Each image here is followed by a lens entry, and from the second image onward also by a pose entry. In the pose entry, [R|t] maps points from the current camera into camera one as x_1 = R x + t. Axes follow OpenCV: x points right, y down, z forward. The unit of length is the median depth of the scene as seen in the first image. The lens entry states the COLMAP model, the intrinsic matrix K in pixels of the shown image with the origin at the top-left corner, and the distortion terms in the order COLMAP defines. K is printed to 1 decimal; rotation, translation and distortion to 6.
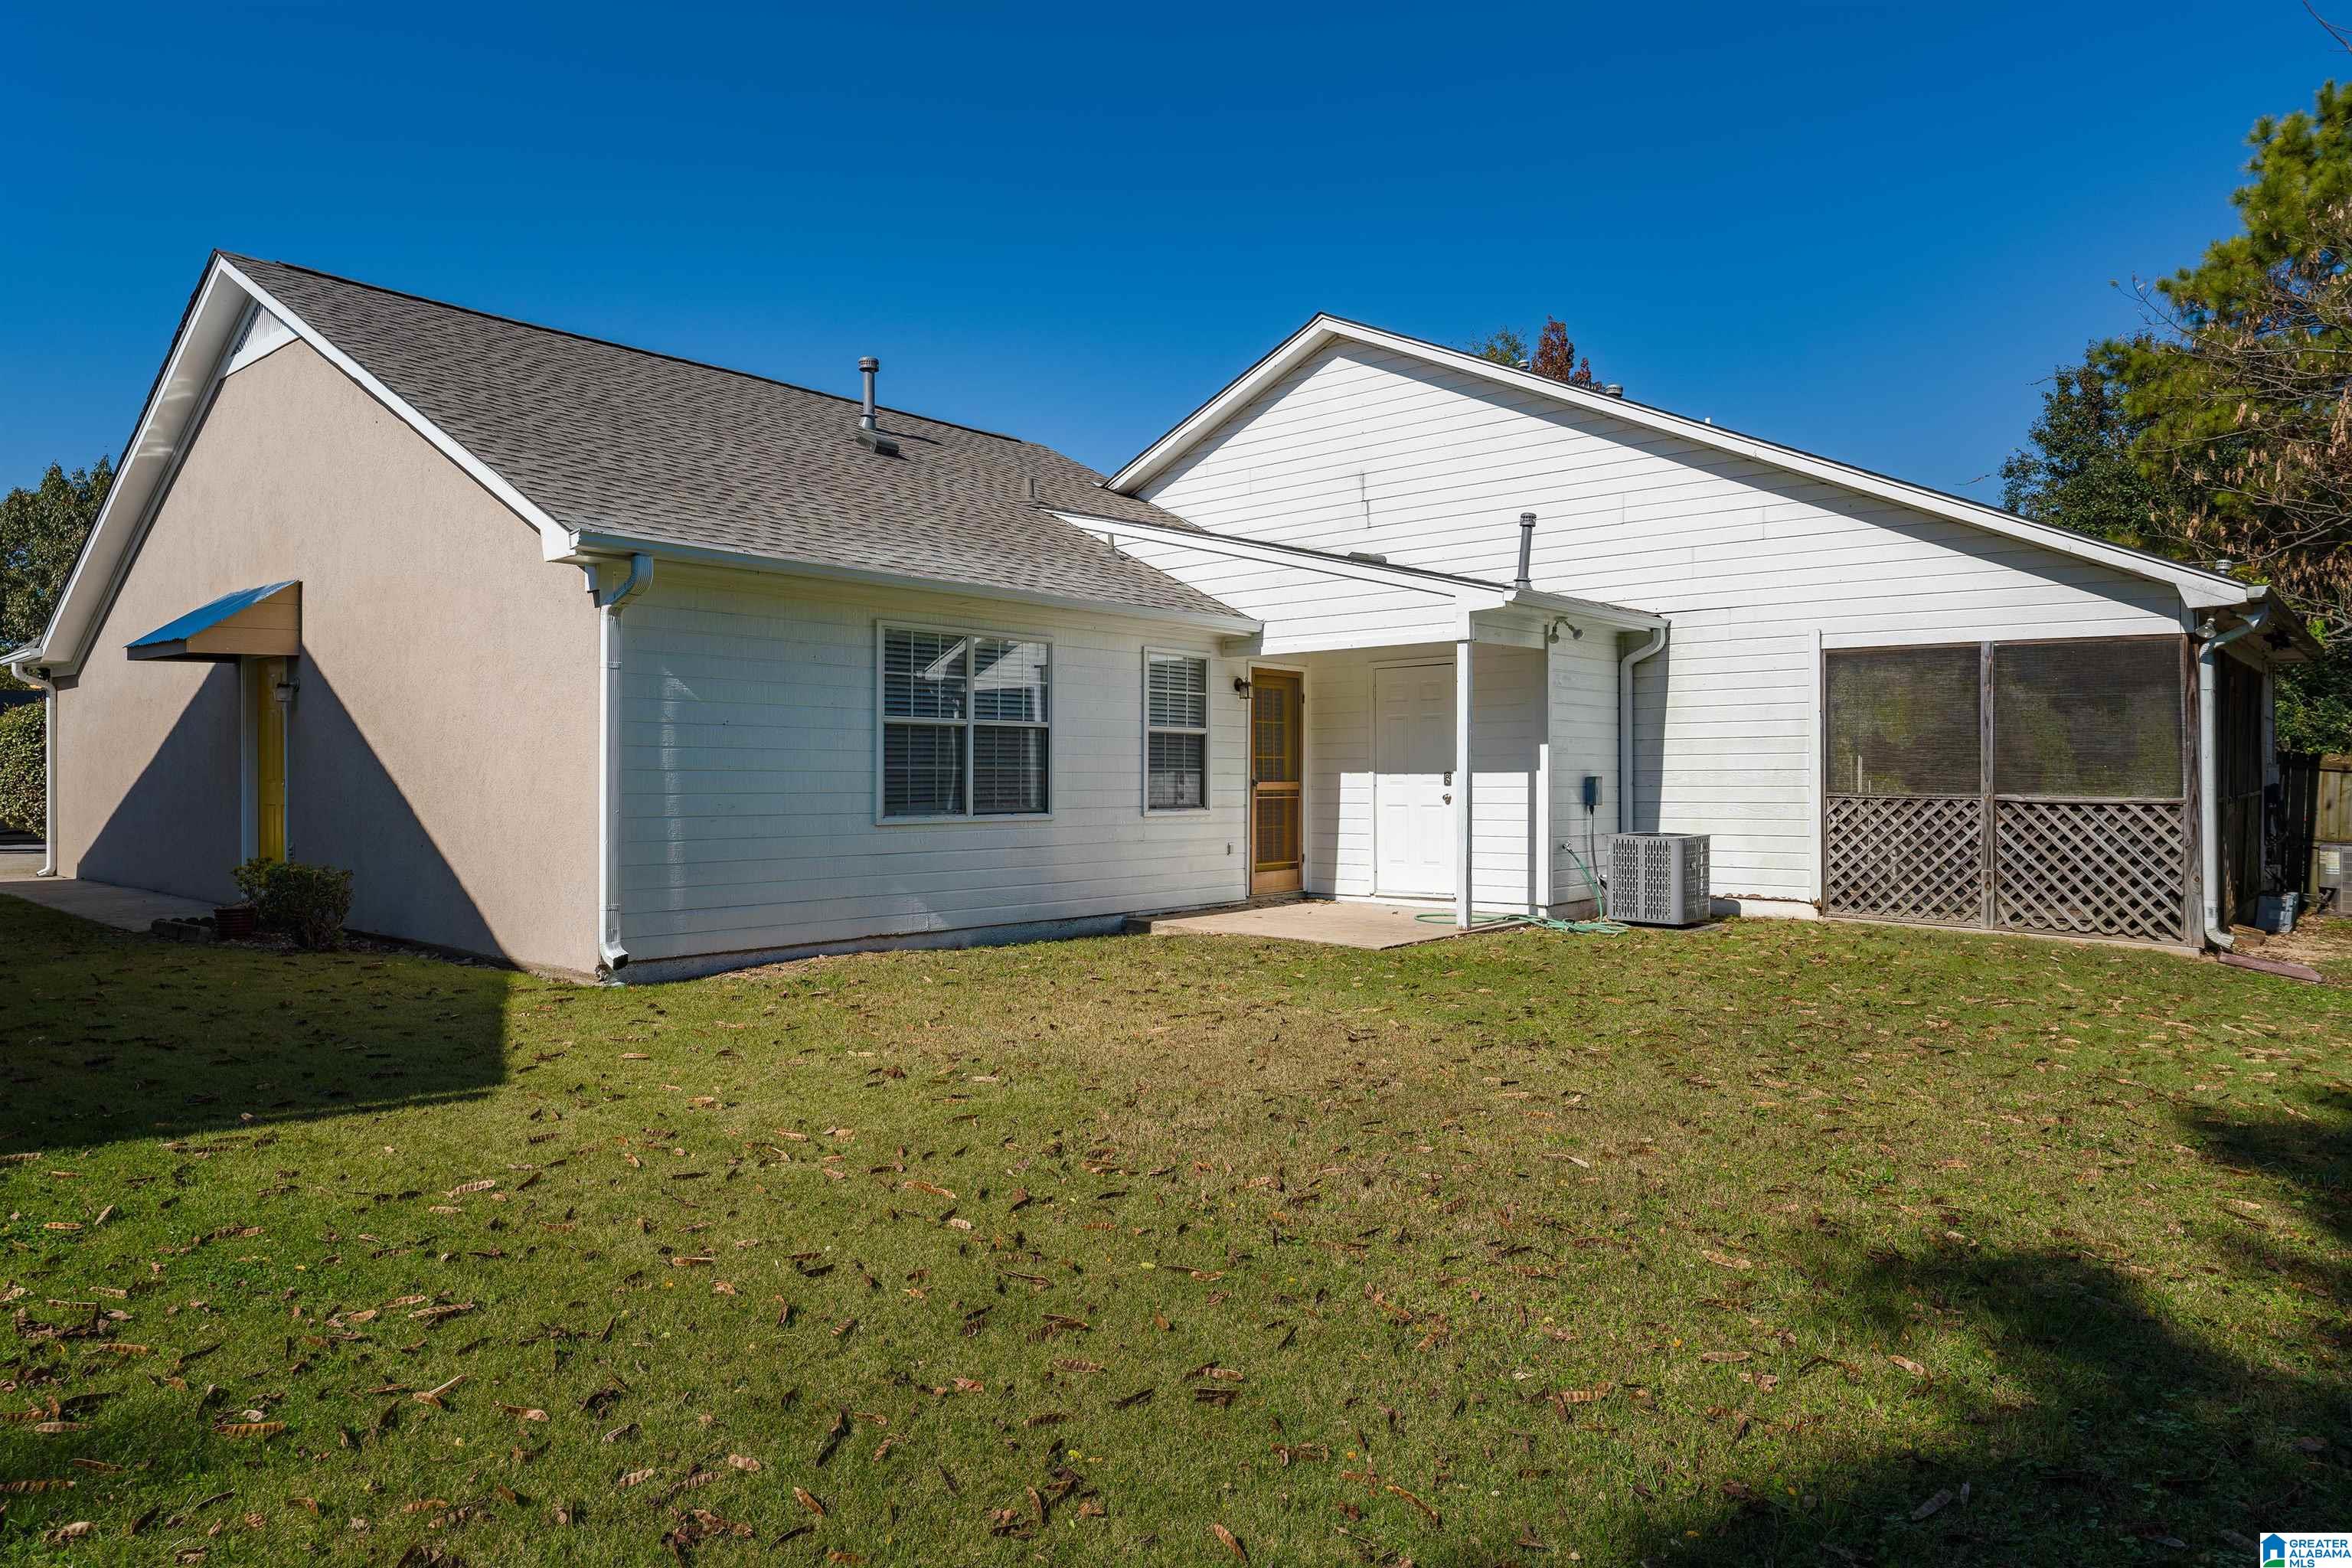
lens RADIAL K [[1445.9, 0, 1176.0], [0, 1445.9, 784.0], [0, 0, 1]] dist [-0.000585, 0.000245]
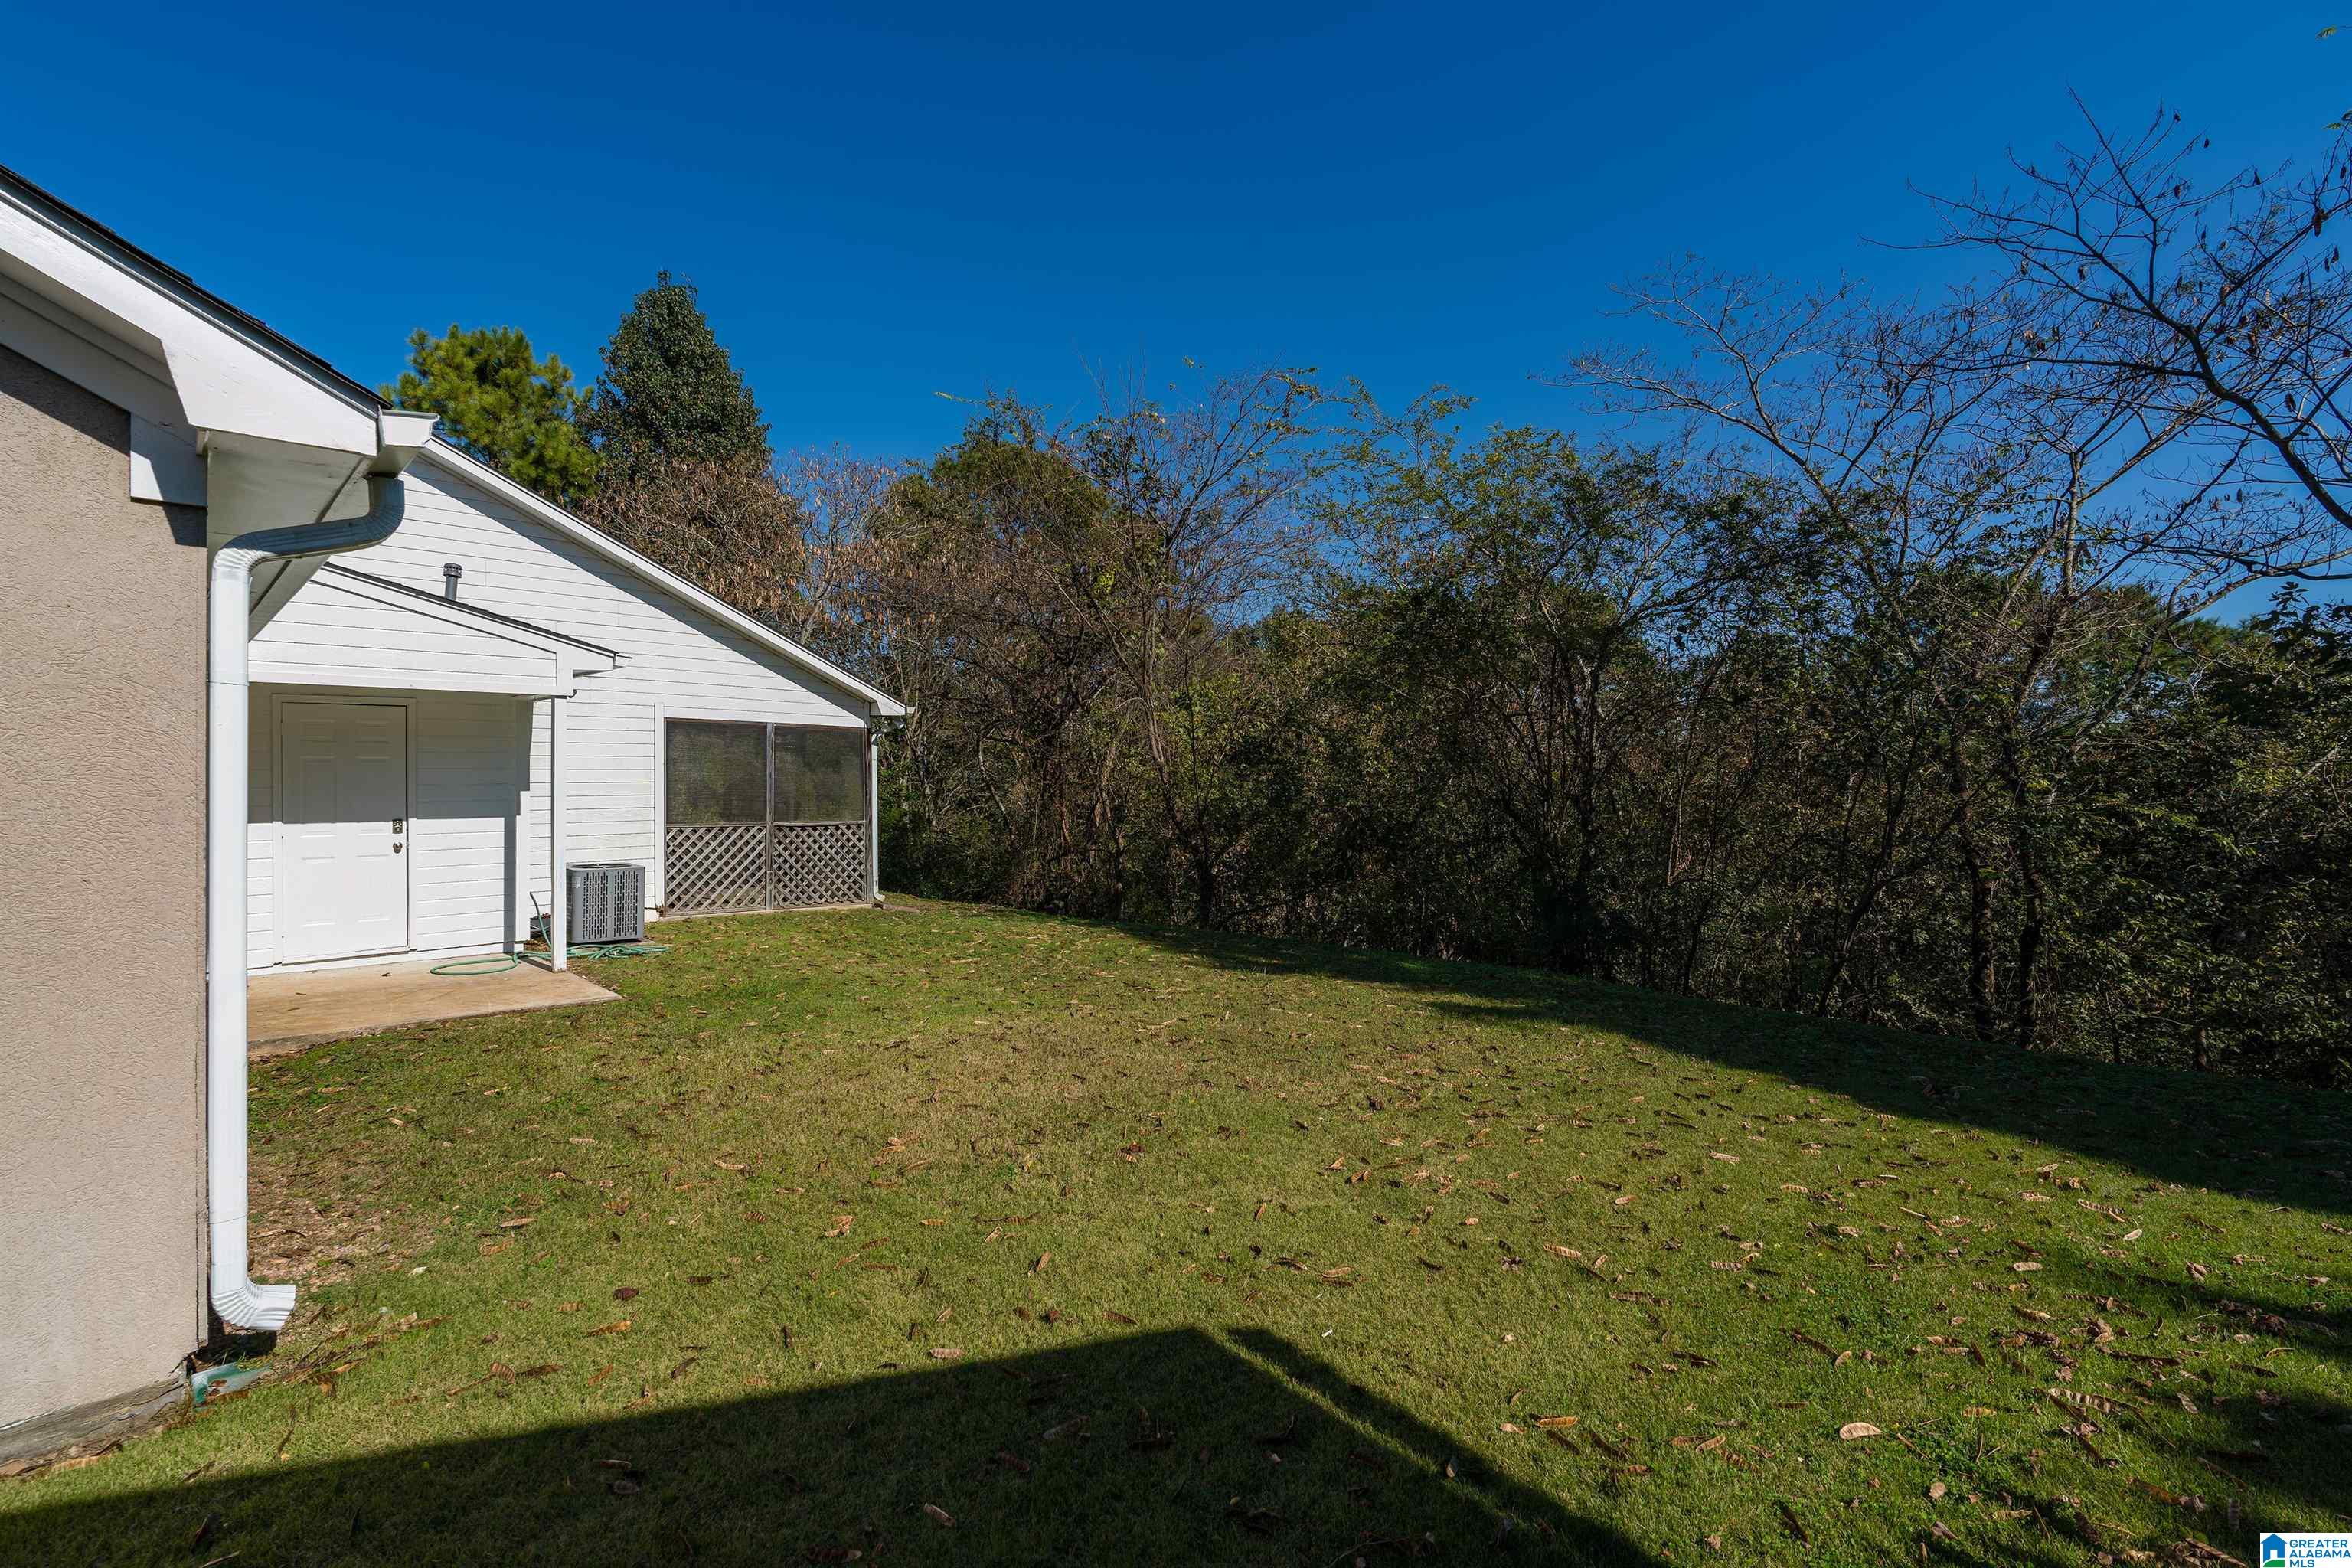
lens RADIAL K [[1056.2, 0, 1176.0], [0, 1056.2, 784.0], [0, 0, 1]] dist [-0.000213, -0.000073]
pose [[0.068551, -0.003603, 0.997641, -0.473897], [0.006561, 0.999973, 0.003161, -0.030471], [-0.997626, 0.006329, 0.068573, 0.441945]]
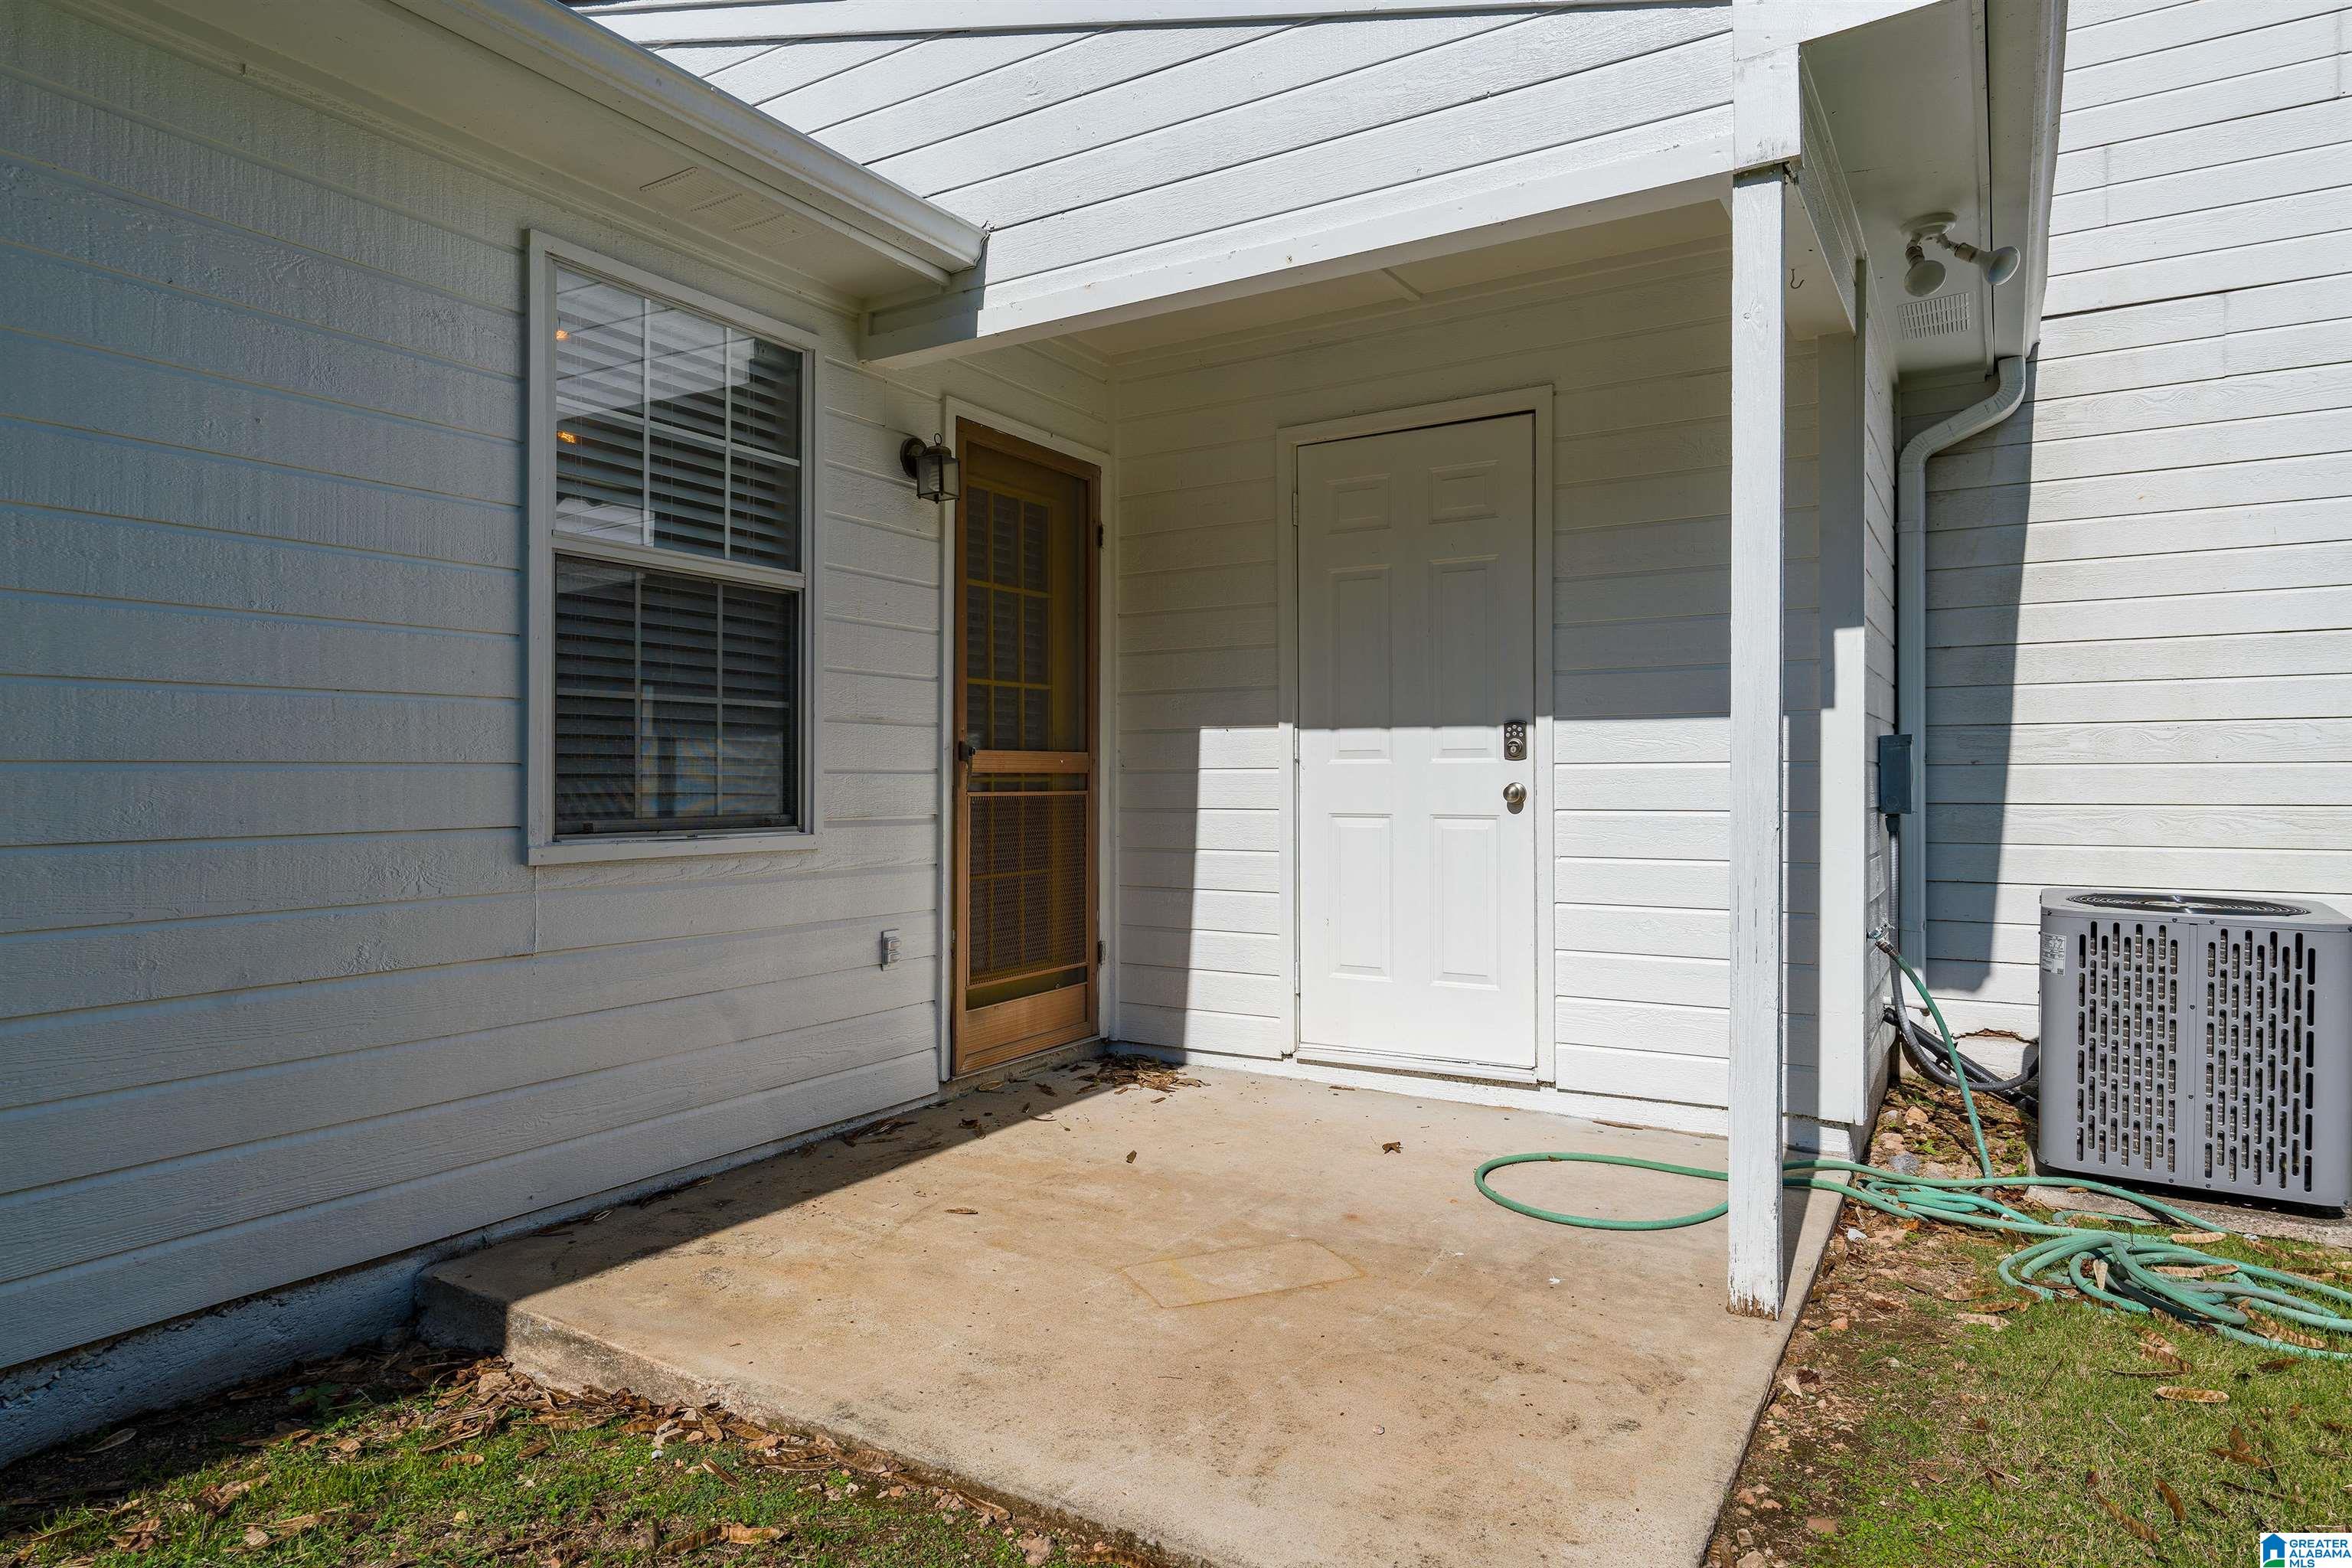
lens RADIAL K [[1330.5, 0, 1176.0], [0, 1330.5, 784.0], [0, 0, 1]] dist [-0.001075, 0.000956]
pose [[0.984638, -0.000960, 0.174605, 0.050004], [0.001023, 0.999999, -0.000272, 0.007319], [-0.174604, 0.000446, 0.984639, 0.698468]]
